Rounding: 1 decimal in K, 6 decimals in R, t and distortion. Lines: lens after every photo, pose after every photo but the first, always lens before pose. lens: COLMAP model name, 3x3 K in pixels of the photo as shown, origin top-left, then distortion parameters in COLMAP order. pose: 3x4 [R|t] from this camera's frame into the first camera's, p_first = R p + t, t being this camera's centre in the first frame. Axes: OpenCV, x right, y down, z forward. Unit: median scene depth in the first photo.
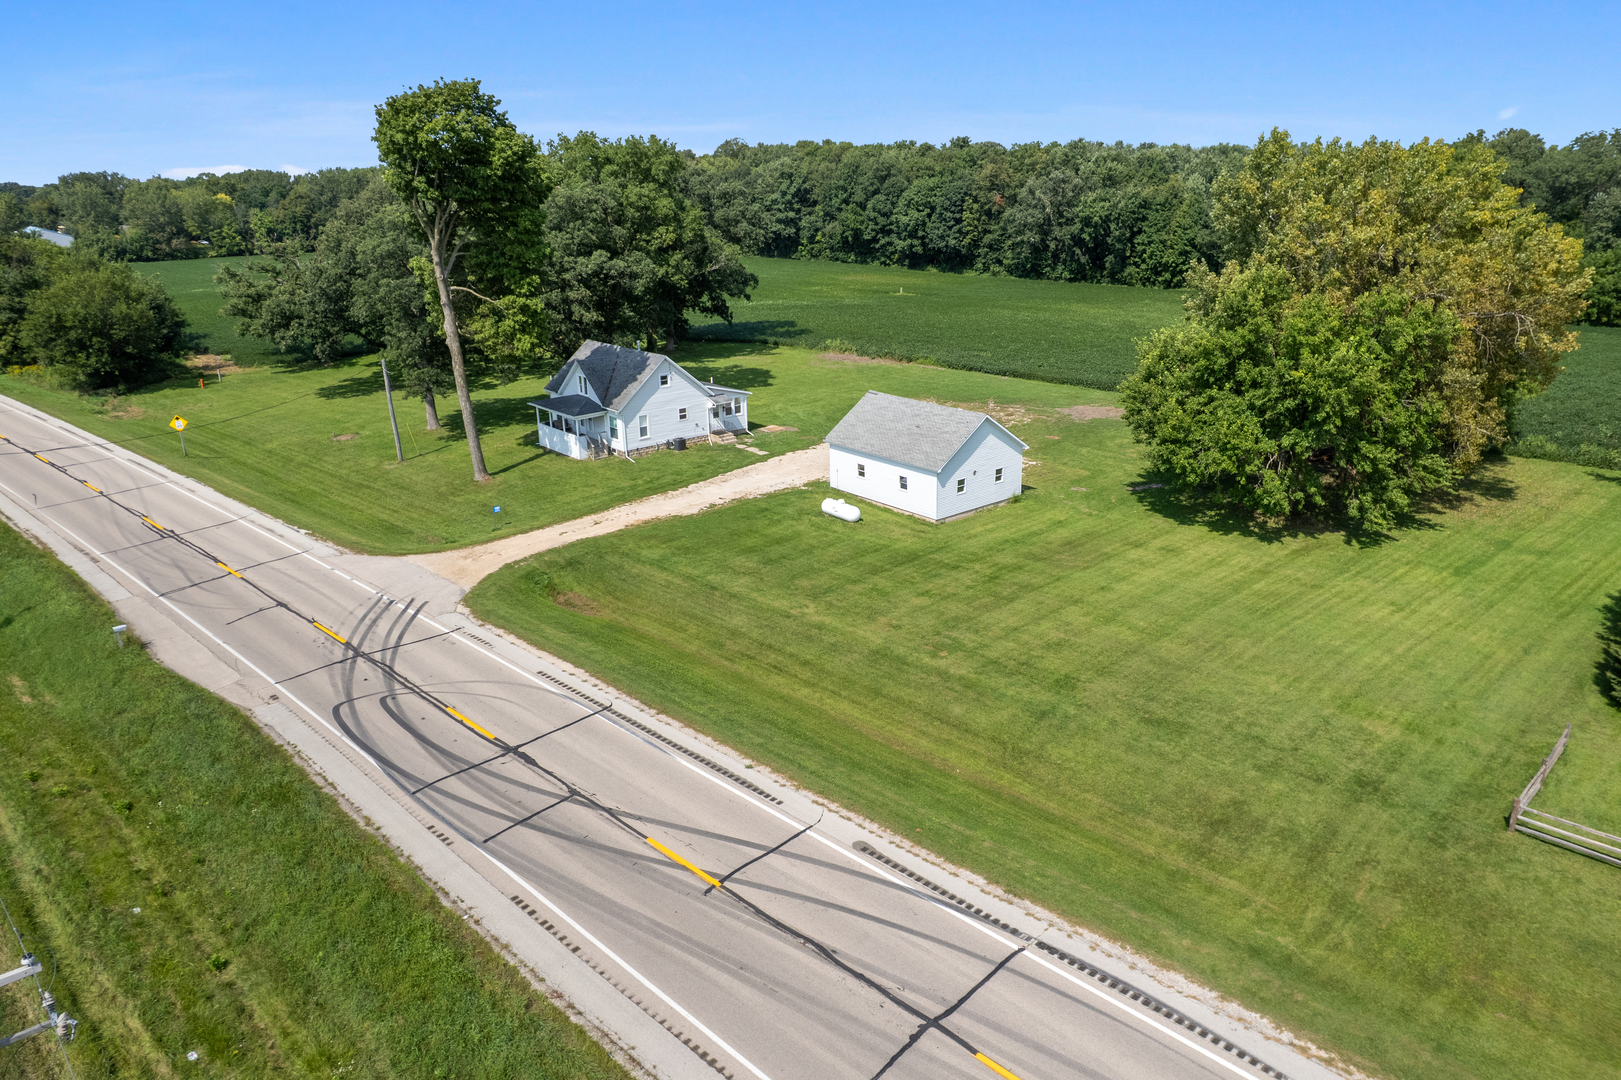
lens RADIAL K [[1072.9, 0, 831.6], [0, 1072.9, 534.3], [0, 0, 1]] dist [-0.083457, 0.077467]
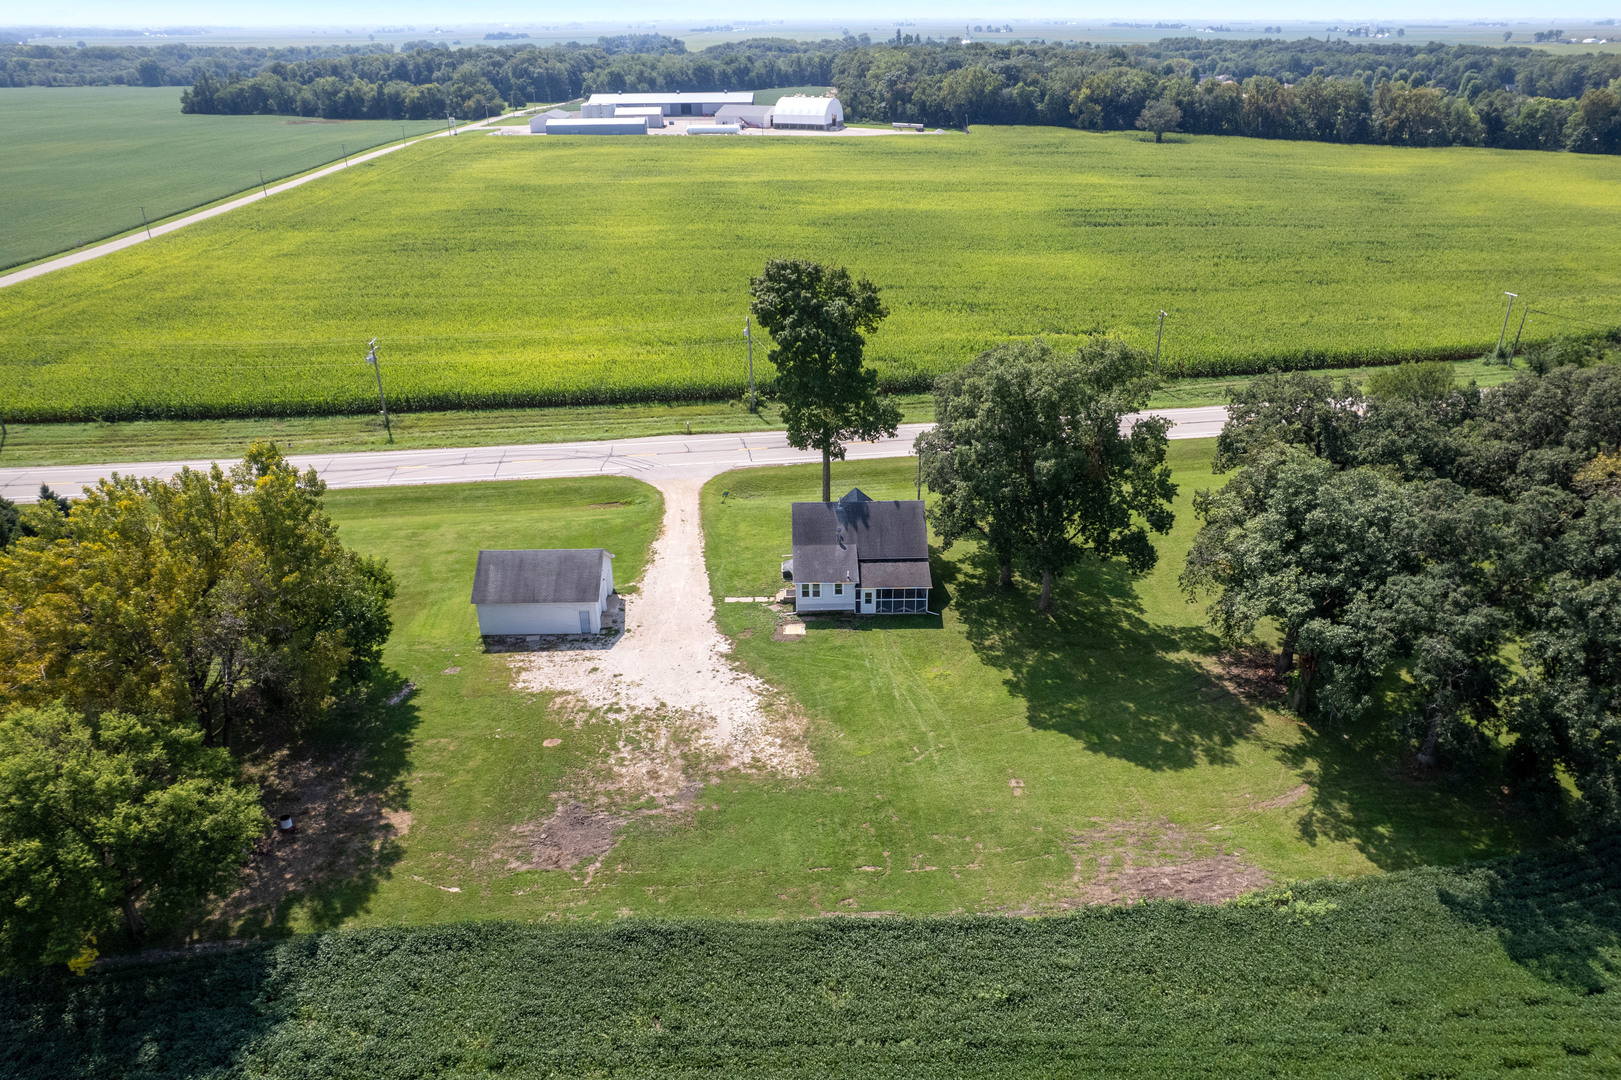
lens RADIAL K [[1098.8, 0, 842.3], [0, 1098.8, 538.5], [0, 0, 1]] dist [-0.026561, 0.003514]
pose [[-0.628073, 0.348024, -0.695992, 0.670909], [-0.244387, 0.760939, 0.601038, -0.880563], [0.738782, 0.547587, -0.392872, 1.530864]]
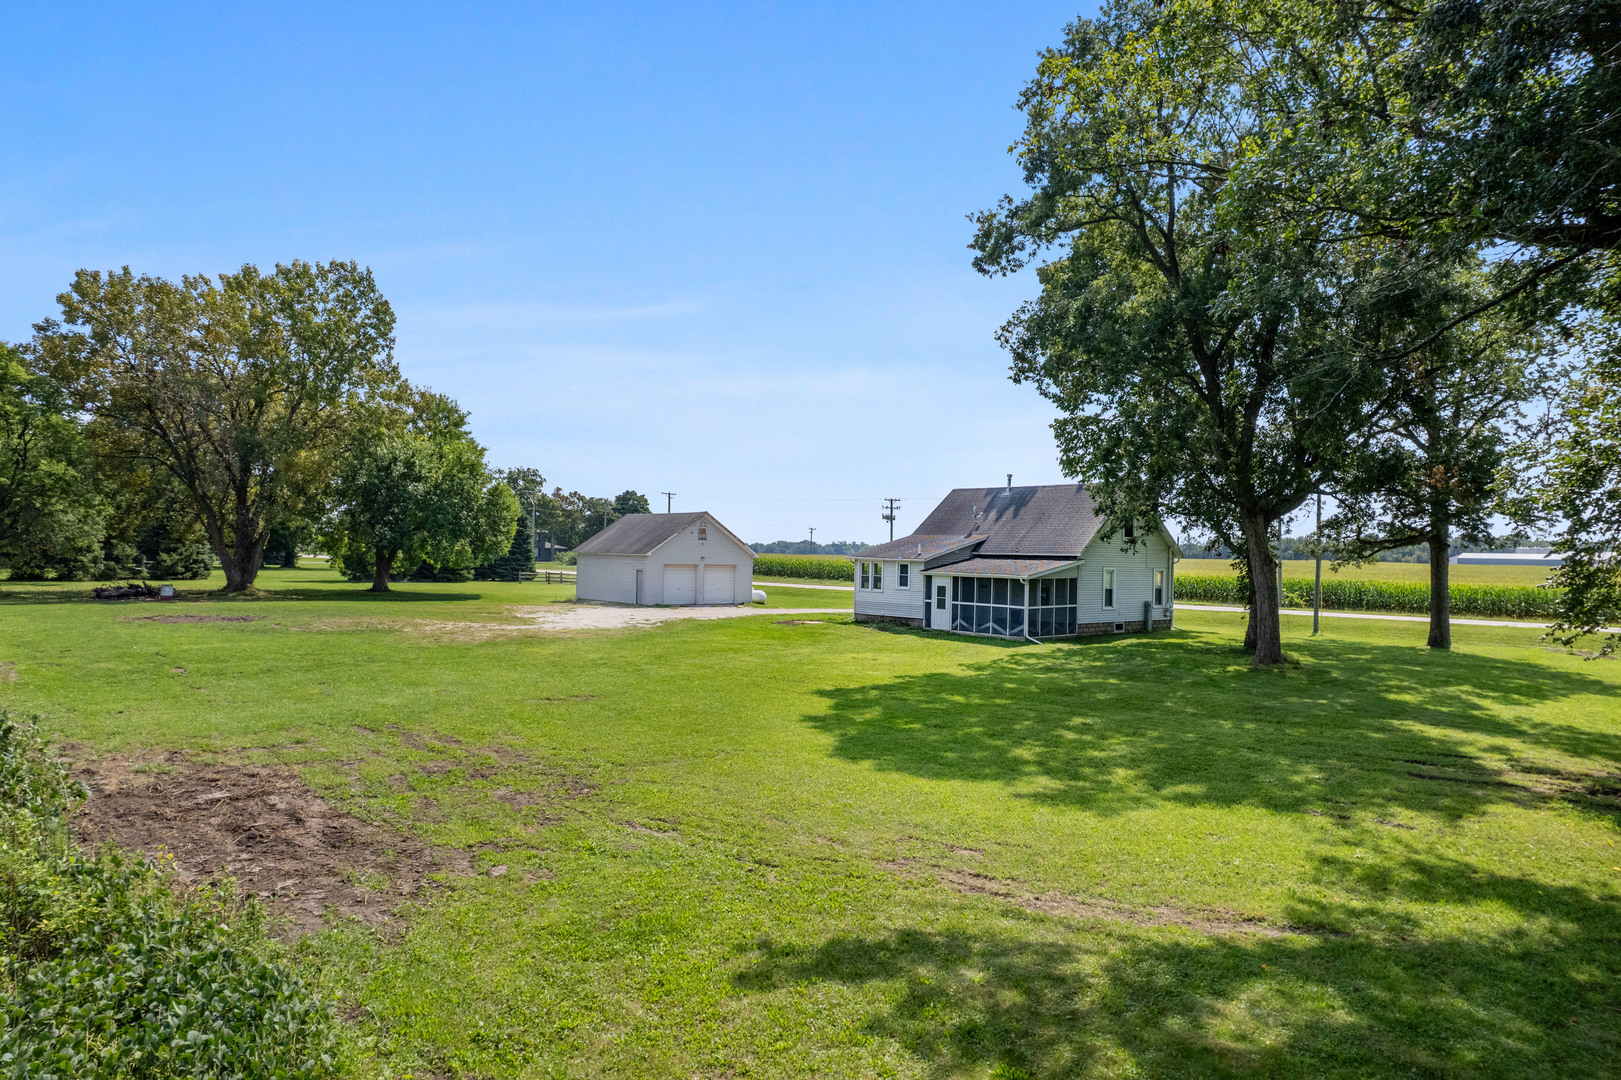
lens RADIAL K [[1028.1, 0, 826.4], [0, 1028.1, 511.8], [0, 0, 1]] dist [-0.030068, 0.001607]
pose [[-0.999729, -0.011315, 0.020358, -0.080912], [-0.005100, 0.959198, 0.282688, -0.354690], [-0.022726, 0.282507, -0.958996, 1.688938]]
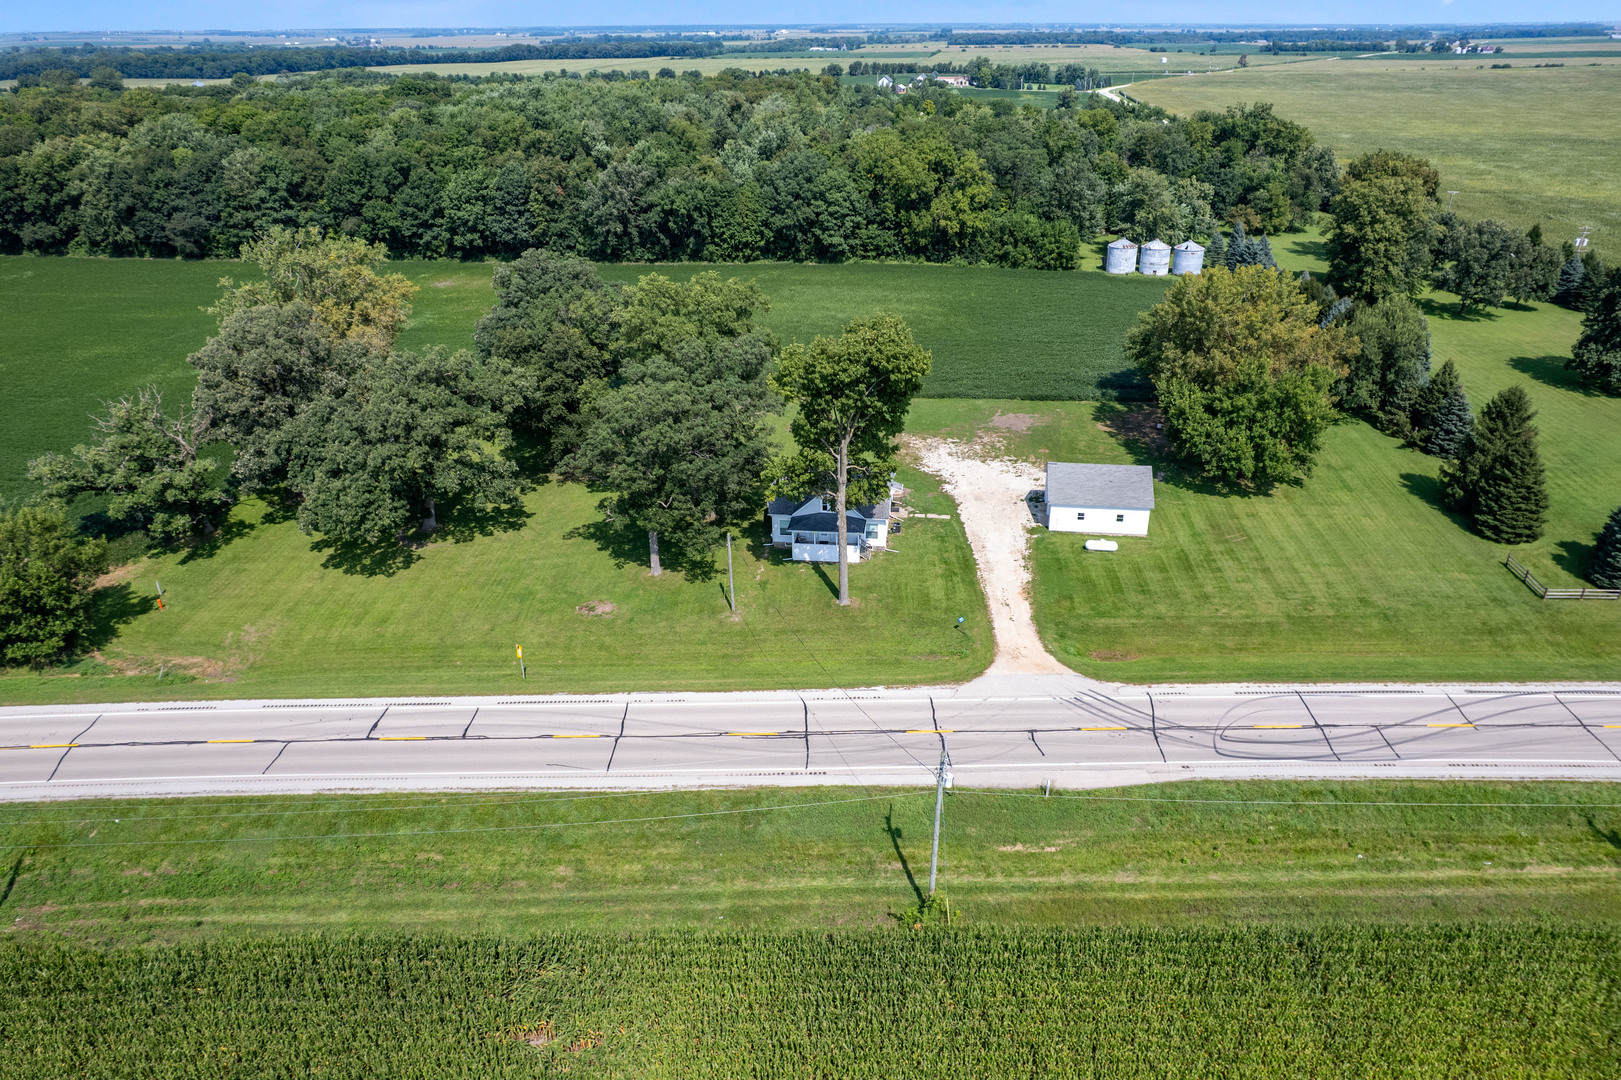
lens RADIAL K [[1037.3, 0, 837.0], [0, 1037.3, 542.0], [0, 0, 1]] dist [-0.078715, 0.071292]
pose [[0.734661, -0.299998, 0.608502, -1.006984], [0.215384, 0.953655, 0.210123, -0.361079], [-0.643338, -0.023308, 0.765228, 0.056604]]
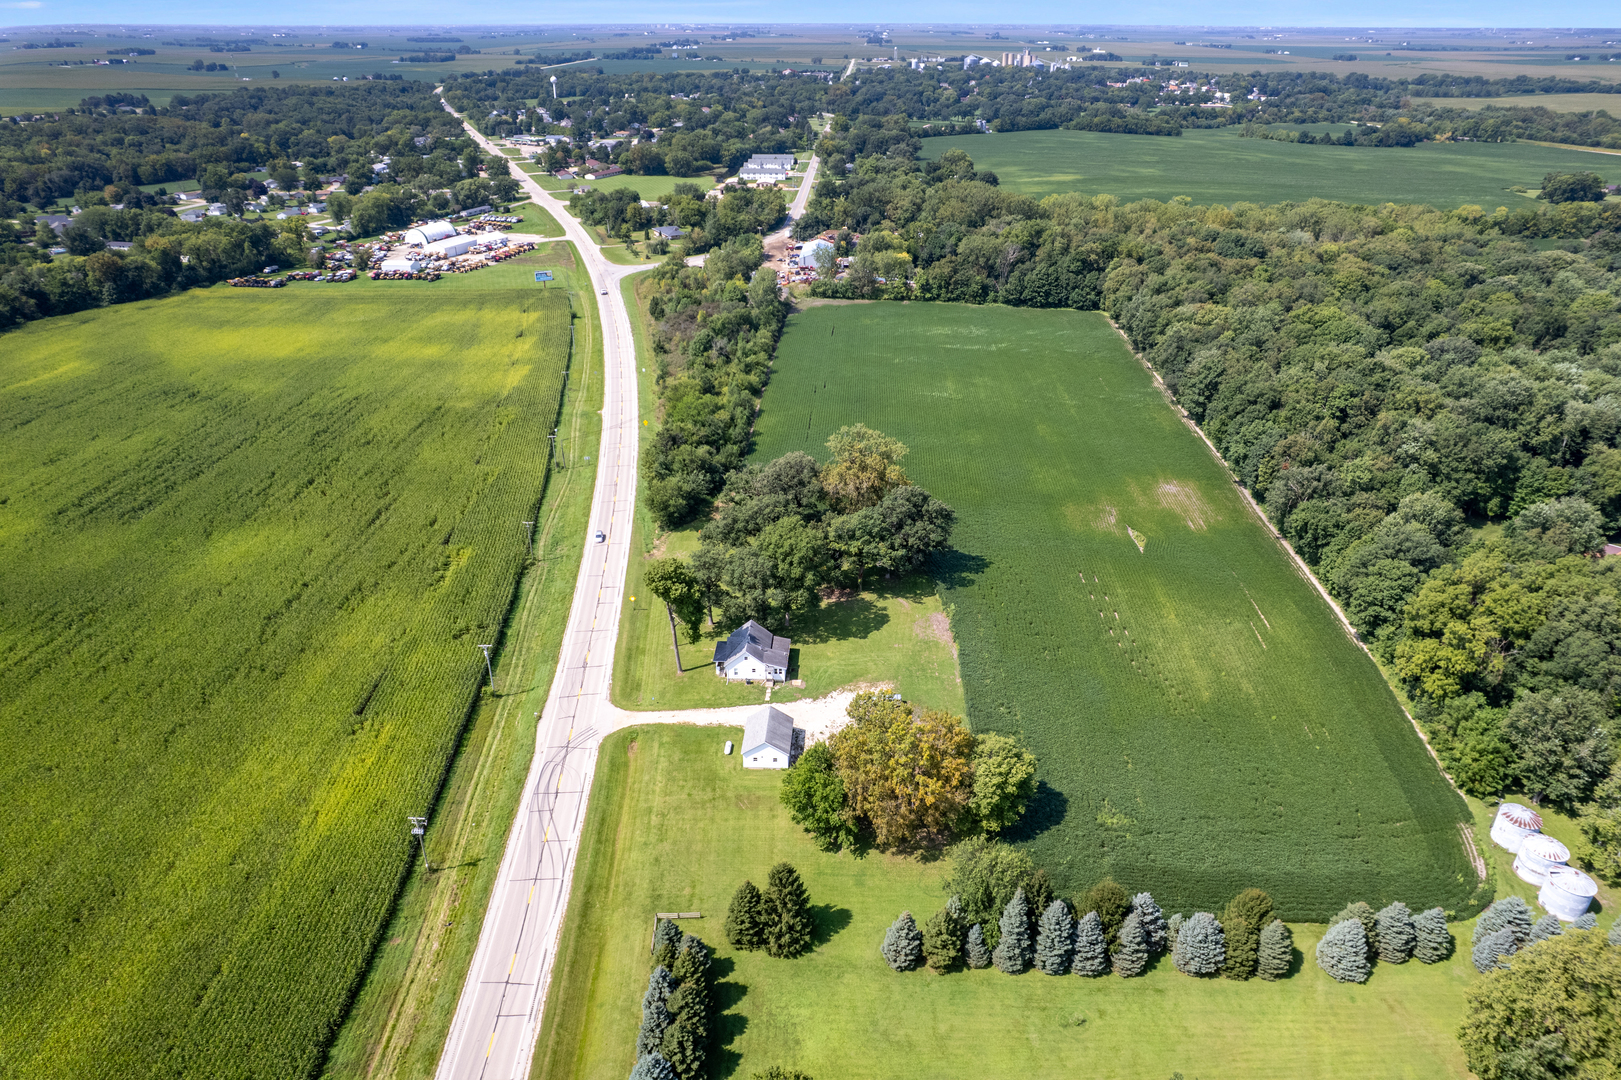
lens RADIAL K [[1039.8, 0, 828.8], [0, 1039.8, 544.4], [0, 0, 1]] dist [-0.080174, 0.072353]
pose [[0.732220, 0.325345, -0.598334, 1.415014], [-0.229458, 0.945007, 0.233046, -1.044181], [0.641250, -0.033349, 0.766607, -0.800088]]
